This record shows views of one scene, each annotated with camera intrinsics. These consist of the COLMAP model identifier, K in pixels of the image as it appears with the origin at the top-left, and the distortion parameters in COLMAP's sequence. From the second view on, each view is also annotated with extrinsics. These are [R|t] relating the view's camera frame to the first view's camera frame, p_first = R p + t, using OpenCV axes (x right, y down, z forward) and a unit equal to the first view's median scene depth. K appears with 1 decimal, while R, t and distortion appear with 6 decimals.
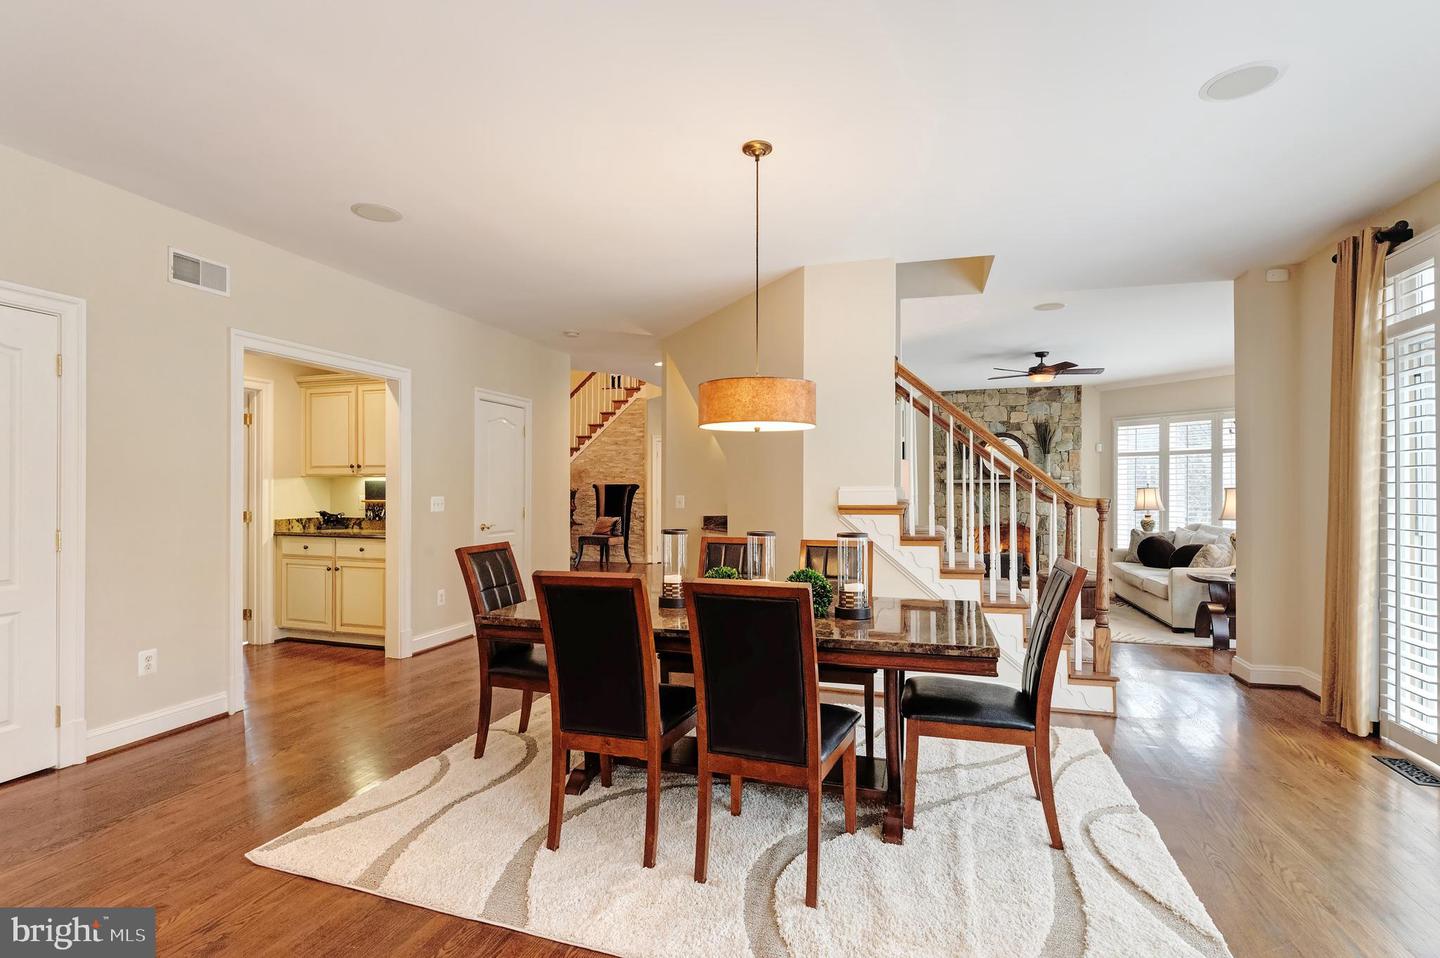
lens RADIAL K [[682.0, 0, 727.8], [0, 682.0, 490.3], [0, 0, 1]] dist [-0.022549, -0.000299]
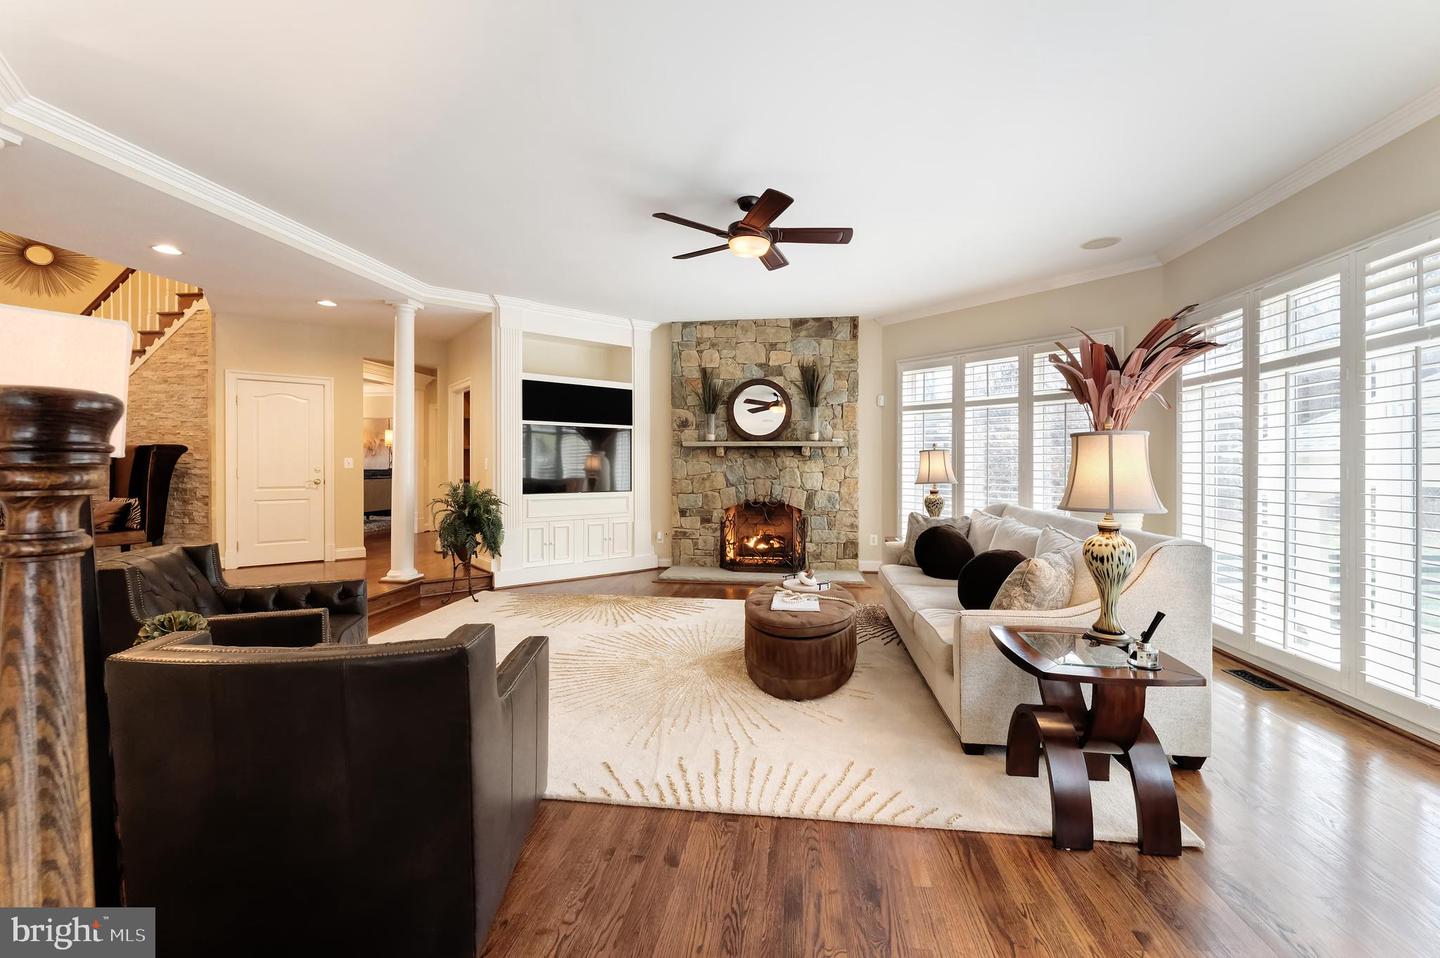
lens RADIAL K [[587.4, 0, 744.6], [0, 587.4, 465.5], [0, 0, 1]] dist [-0.003323, -0.002968]
pose [[0.978395, 0.000101, 0.206744, 0.263650], [0.000081, 1.000000, -0.000873, 0.010105], [-0.206744, 0.000871, 0.978395, 0.390160]]
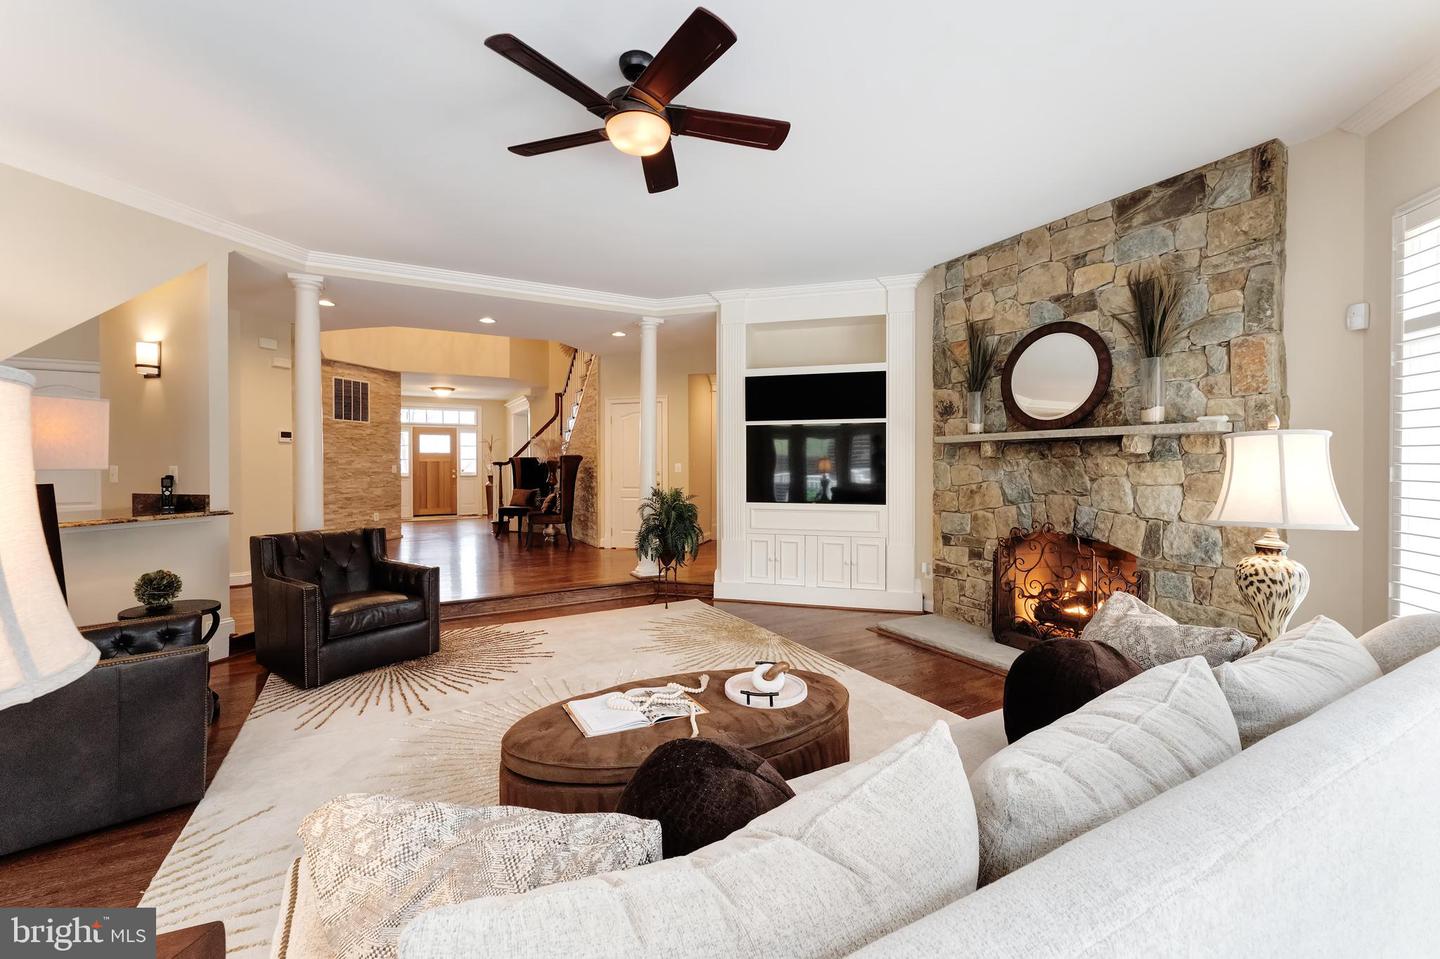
lens RADIAL K [[595.4, 0, 699.2], [0, 595.4, 471.6], [0, 0, 1]] dist [-0.010156, 0.002098]
pose [[0.707418, 0.004780, -0.706779, 0.523515], [-0.000556, 0.999981, 0.006207, 0.007403], [0.706795, -0.003998, 0.707407, 0.589626]]
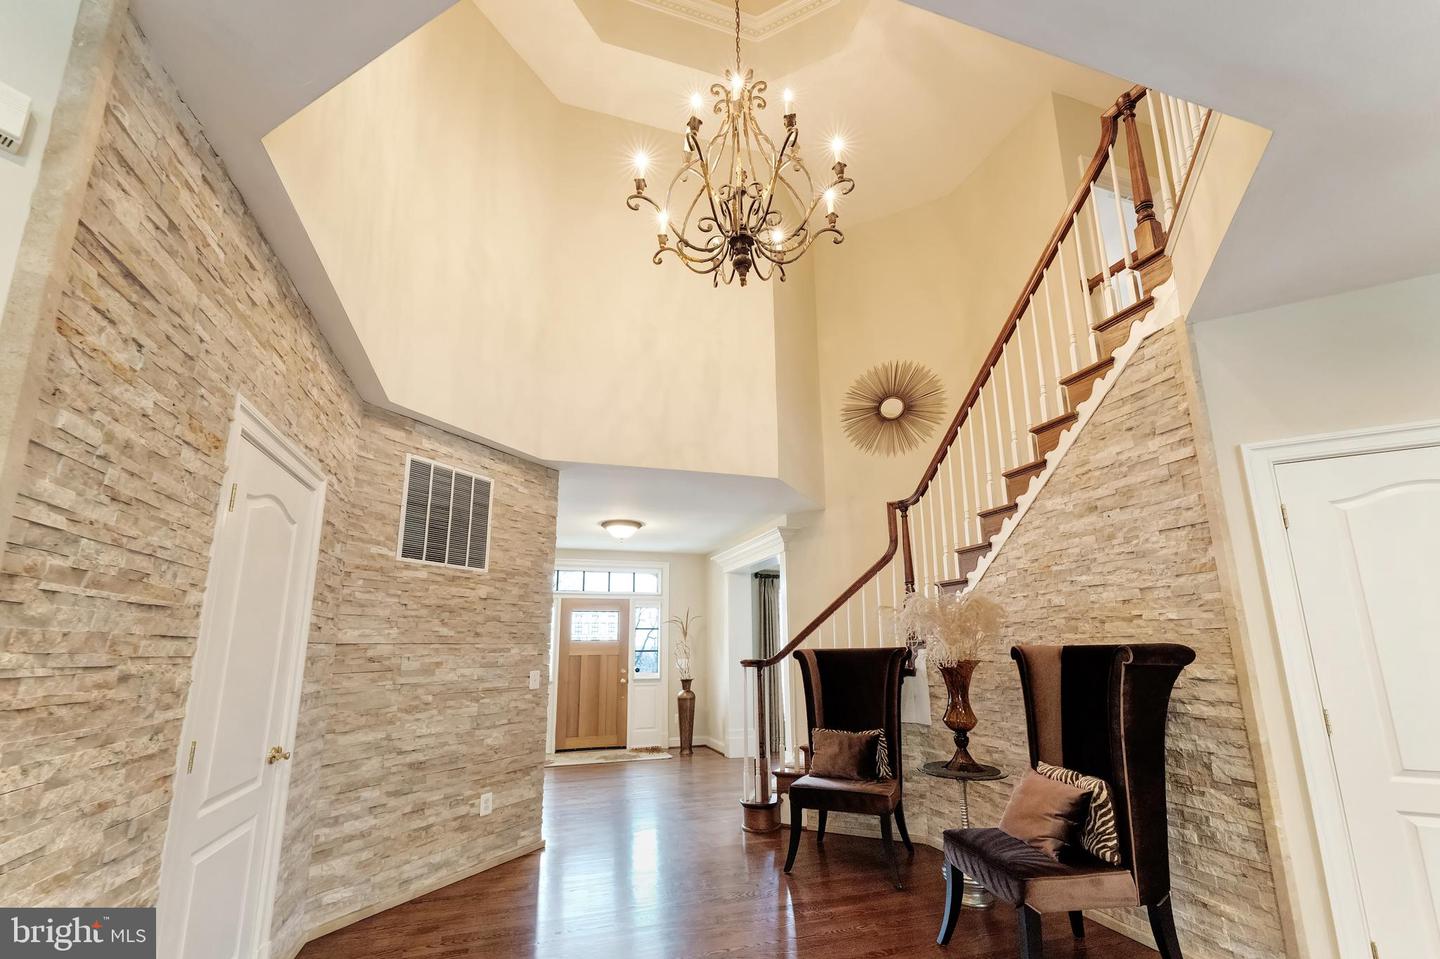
lens RADIAL K [[595.4, 0, 726.3], [0, 595.4, 534.8], [0, 0, 1]] dist [-0.010156, 0.002098]
pose [[0.589770, -0.161574, -0.791243, -0.058141], [0.005954, 0.980624, -0.195808, -0.007532], [0.807549, 0.110771, 0.579305, 0.770397]]
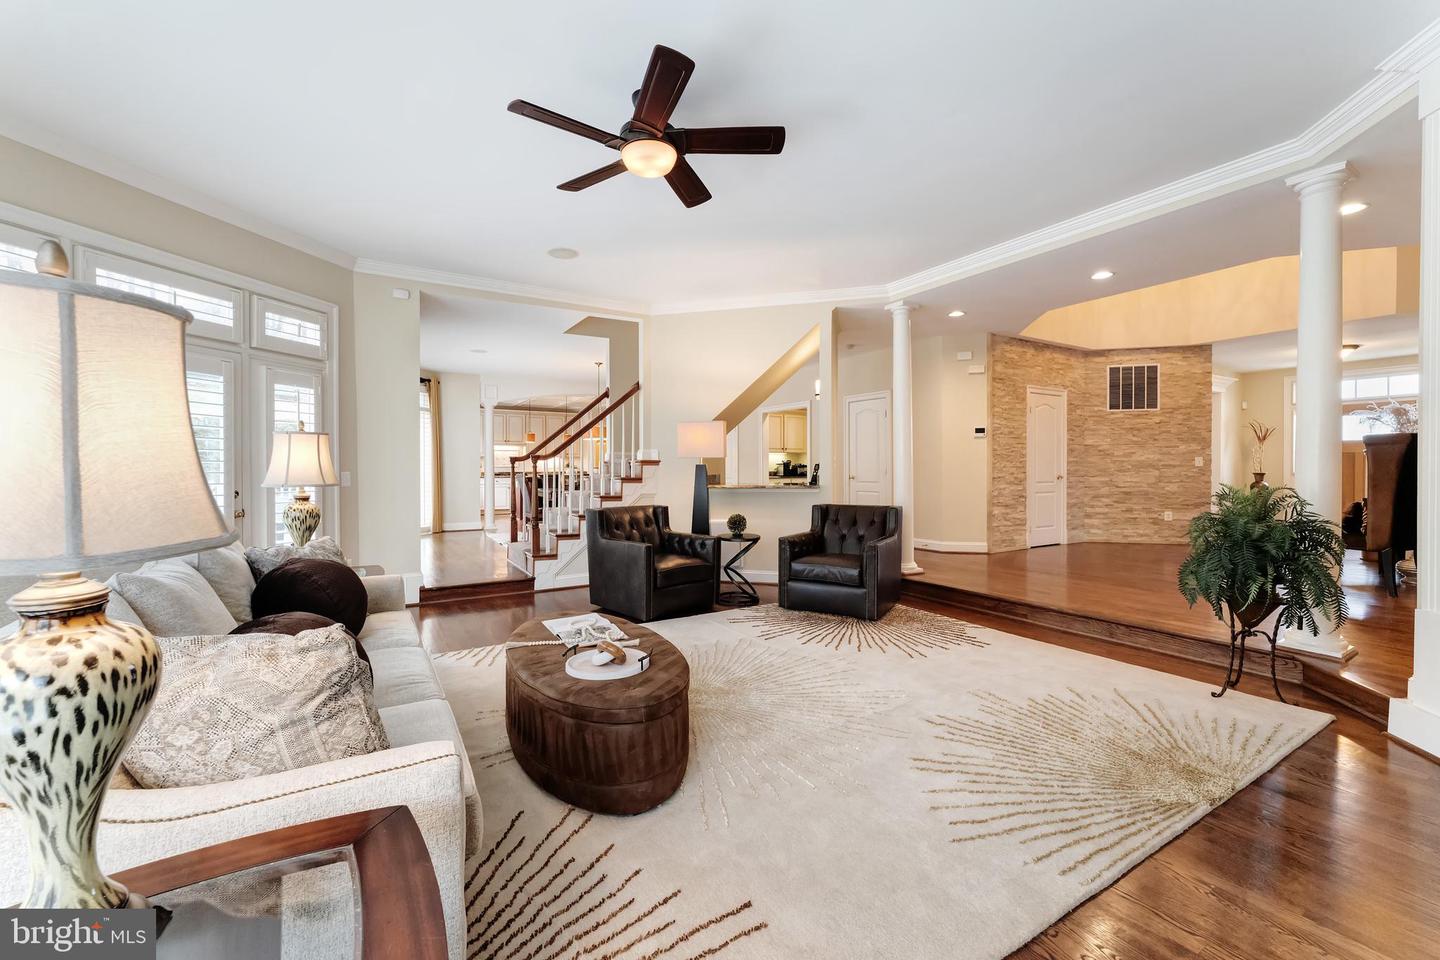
lens RADIAL K [[595.4, 0, 717.8], [0, 595.4, 468.5], [0, 0, 1]] dist [-0.010156, 0.002098]
pose [[-0.657612, 0.003489, -0.753348, 0.529654], [-0.000994, 0.999984, 0.005498, 0.014951], [0.753356, 0.004364, -0.657599, 0.946348]]
